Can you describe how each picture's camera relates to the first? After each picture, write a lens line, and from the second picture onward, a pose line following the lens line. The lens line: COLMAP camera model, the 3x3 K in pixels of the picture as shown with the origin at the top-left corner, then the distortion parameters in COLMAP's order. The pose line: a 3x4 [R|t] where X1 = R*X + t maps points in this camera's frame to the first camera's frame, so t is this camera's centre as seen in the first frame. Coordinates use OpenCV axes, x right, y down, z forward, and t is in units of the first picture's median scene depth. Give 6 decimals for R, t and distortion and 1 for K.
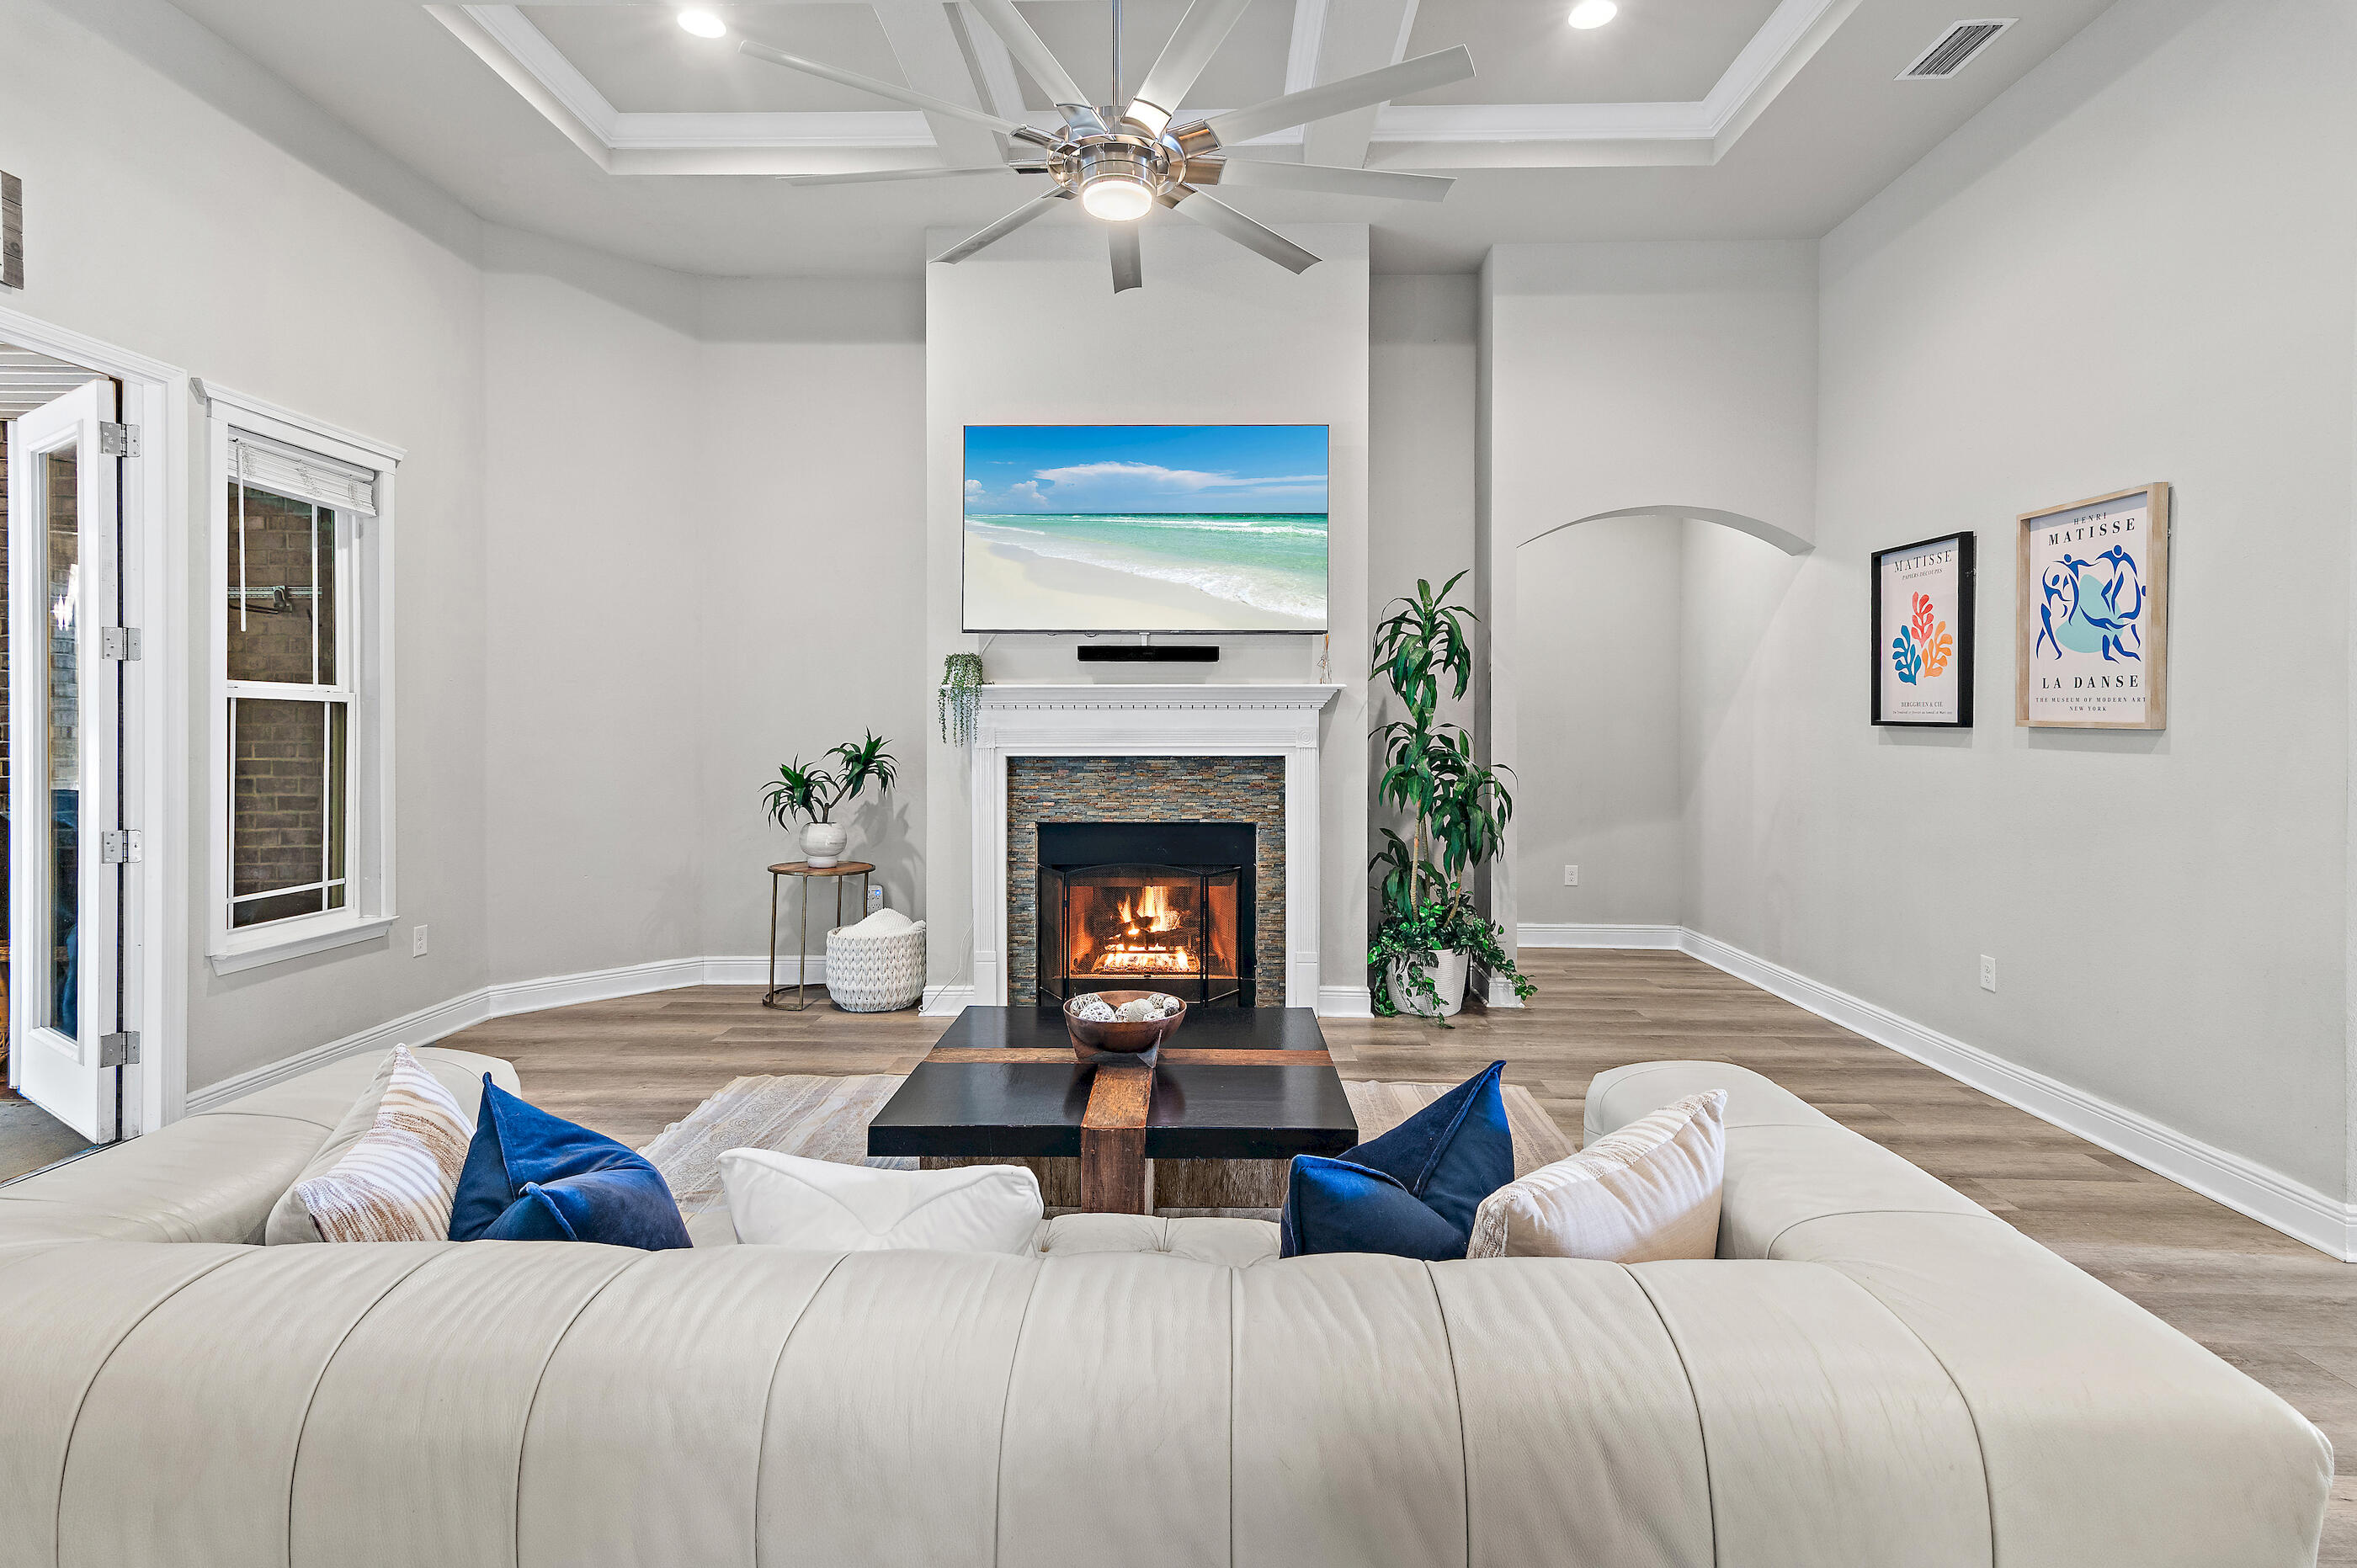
lens RADIAL K [[1146.5, 0, 1187.3], [0, 1146.5, 738.4], [0, 0, 1]] dist [0.010945, -0.000212]
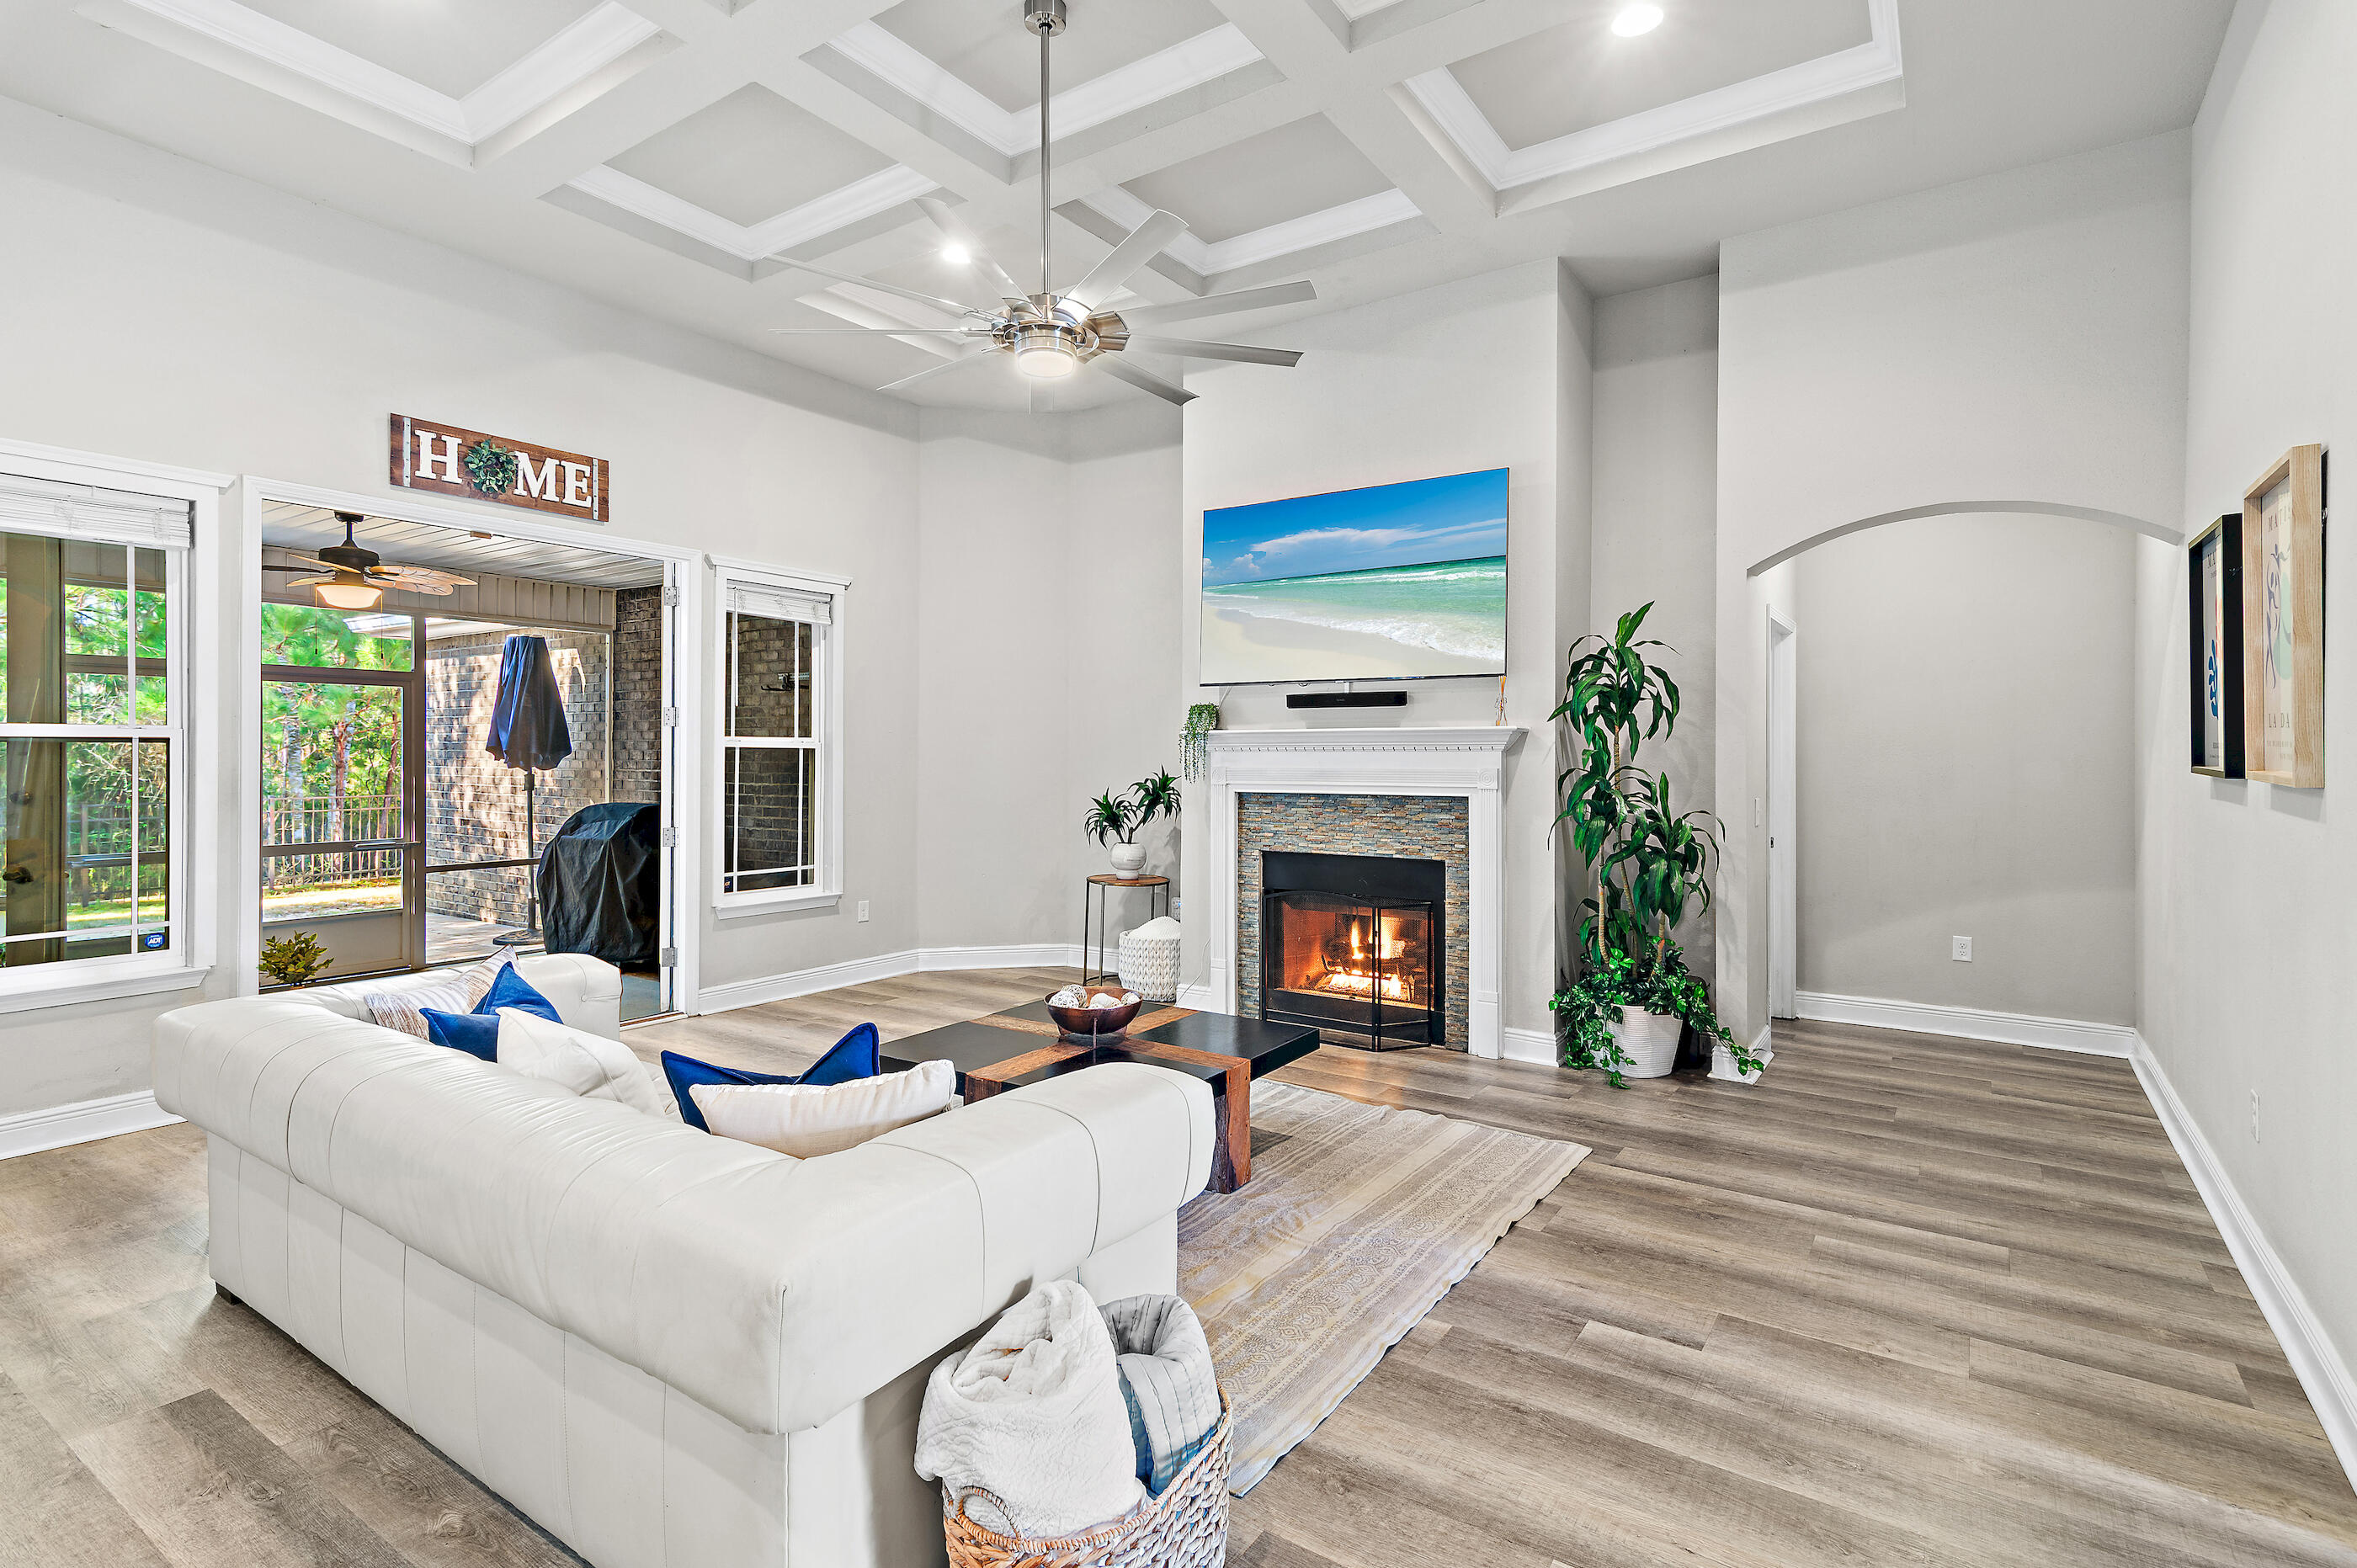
lens RADIAL K [[1148.9, 0, 1184.1], [0, 1148.9, 757.8], [0, 0, 1]] dist [0.013608, -0.000208]
pose [[0.833130, 0.002020, -0.553073, 0.439627], [-0.006178, 0.999965, -0.005655, -0.011841], [0.553042, 0.008128, 0.833114, 0.007746]]
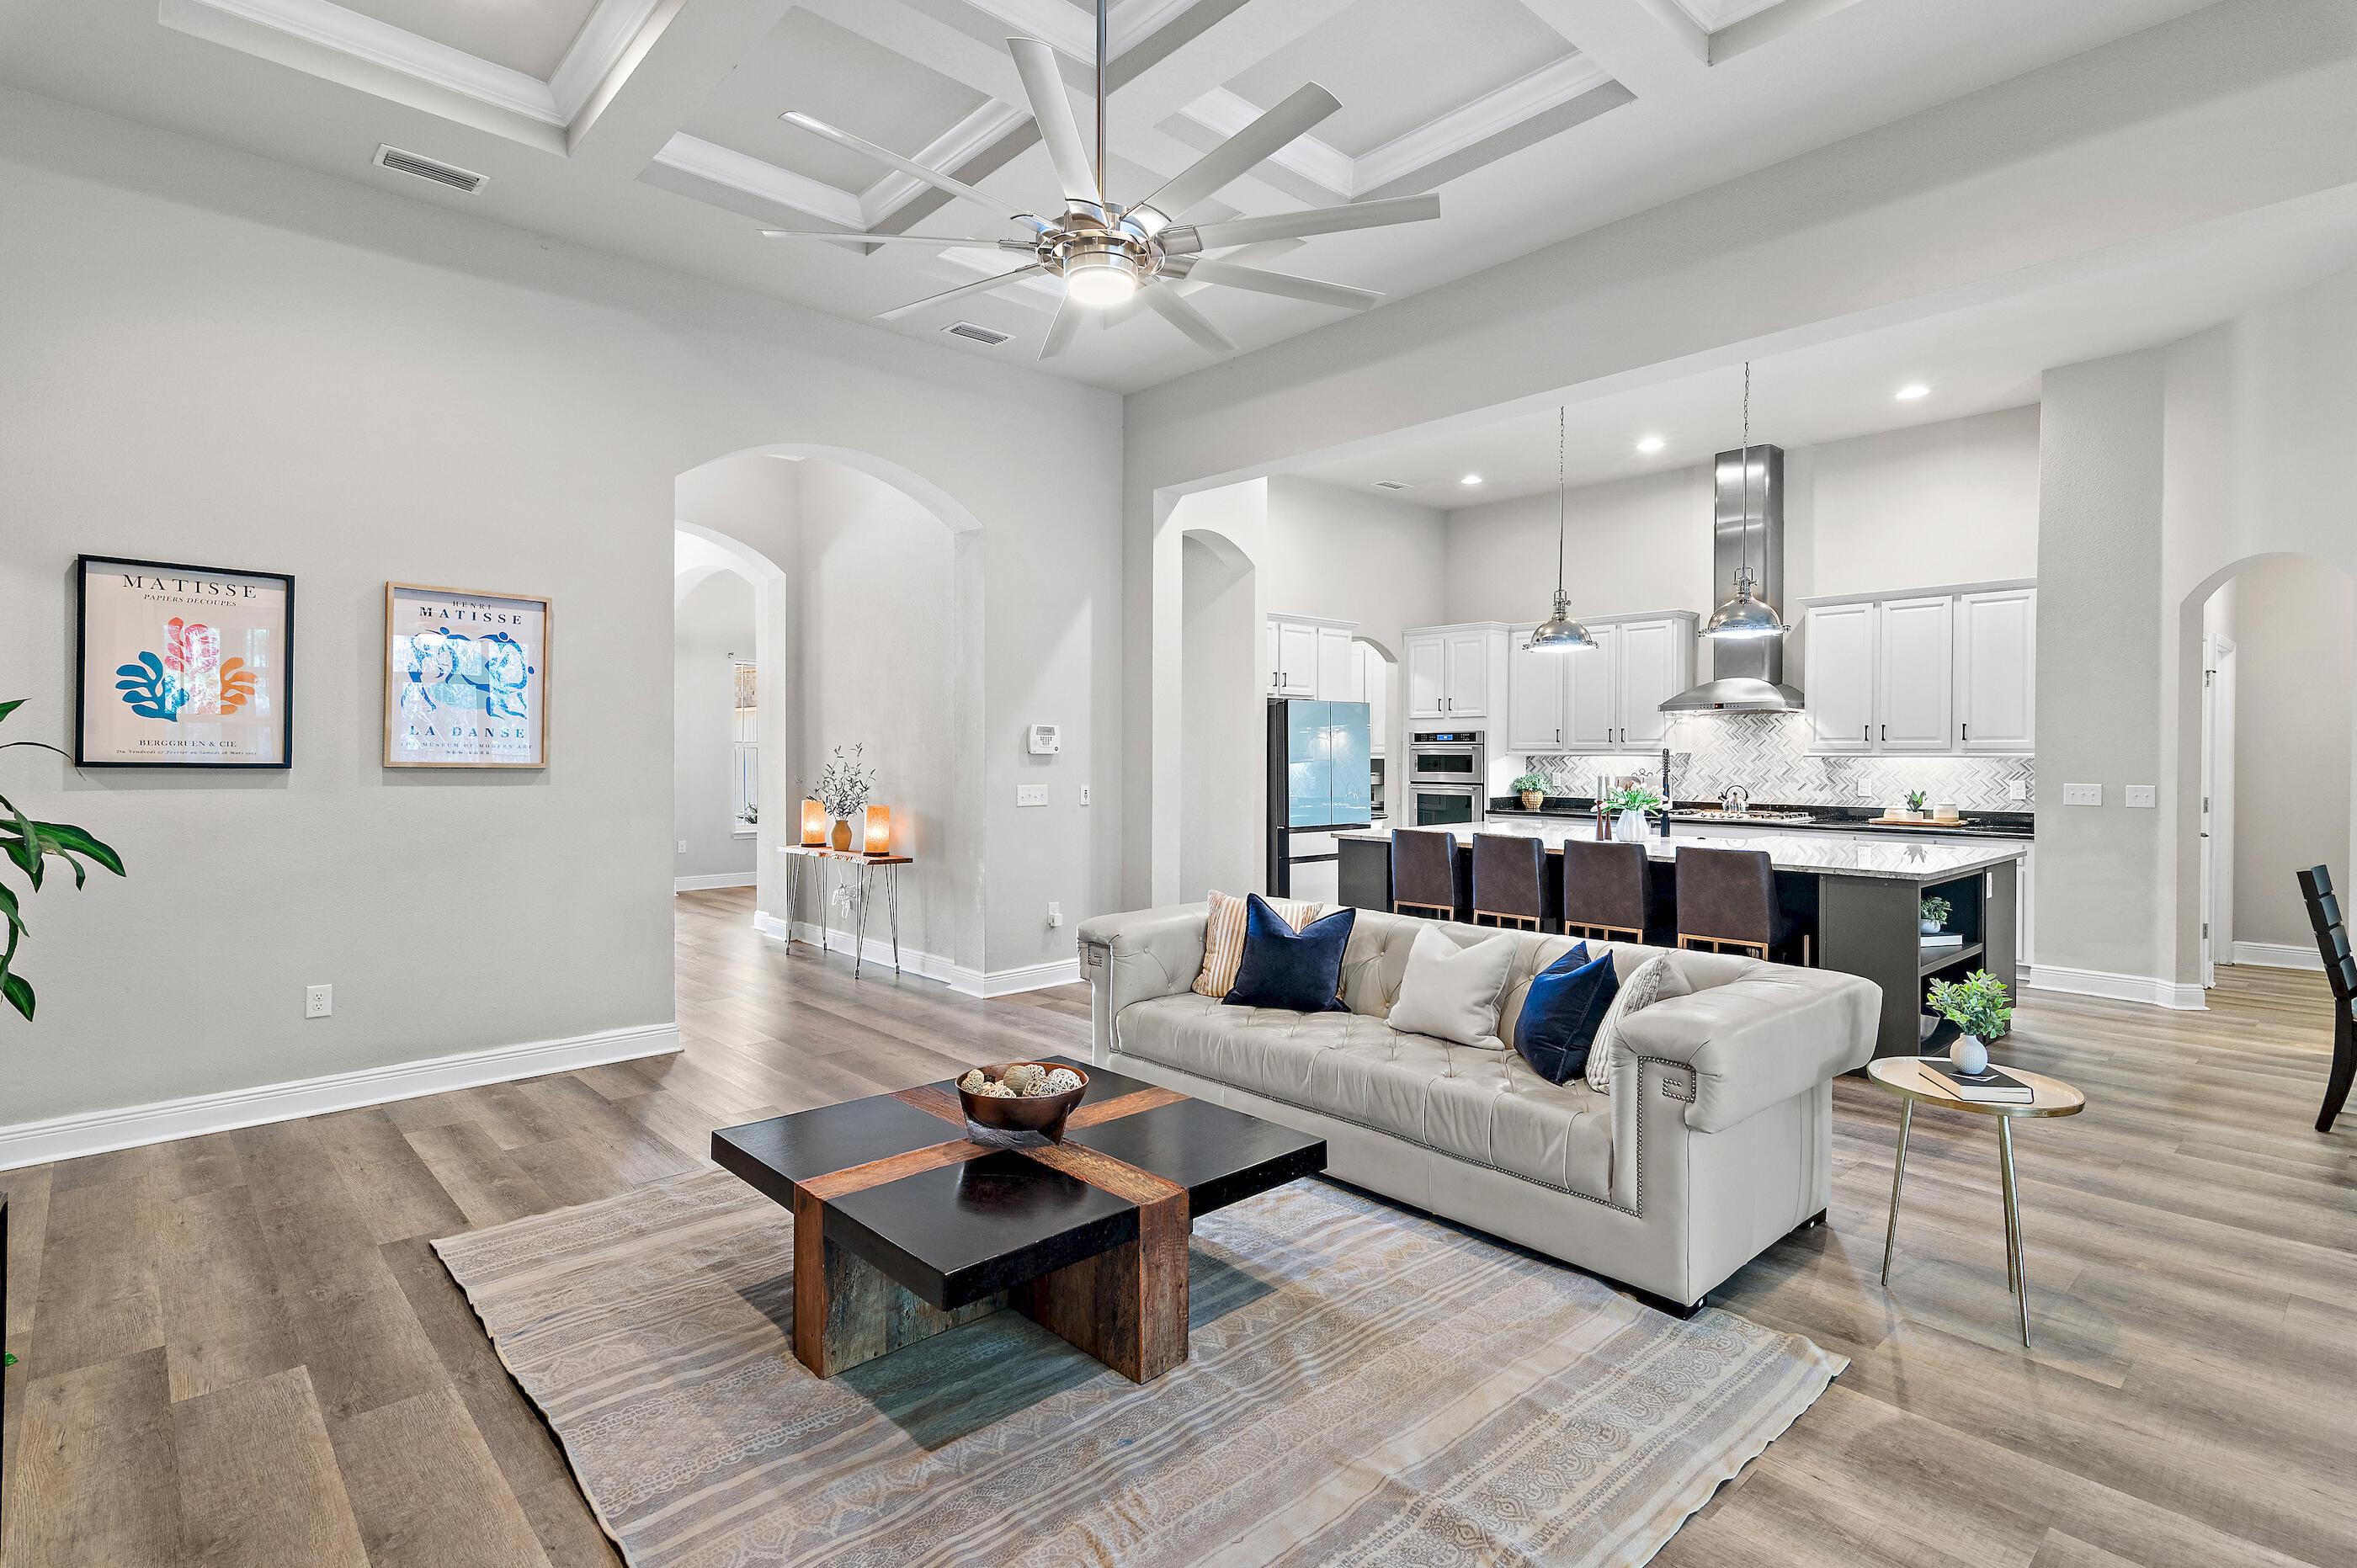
lens RADIAL K [[1181.3, 0, 1186.3], [0, 1181.3, 761.0], [0, 0, 1]] dist [0.041338, -0.001024]
pose [[-0.690418, -0.008081, 0.723366, -0.539795], [0.003885, 0.999882, 0.014878, -0.024166], [-0.723400, 0.013082, -0.690305, 0.982329]]
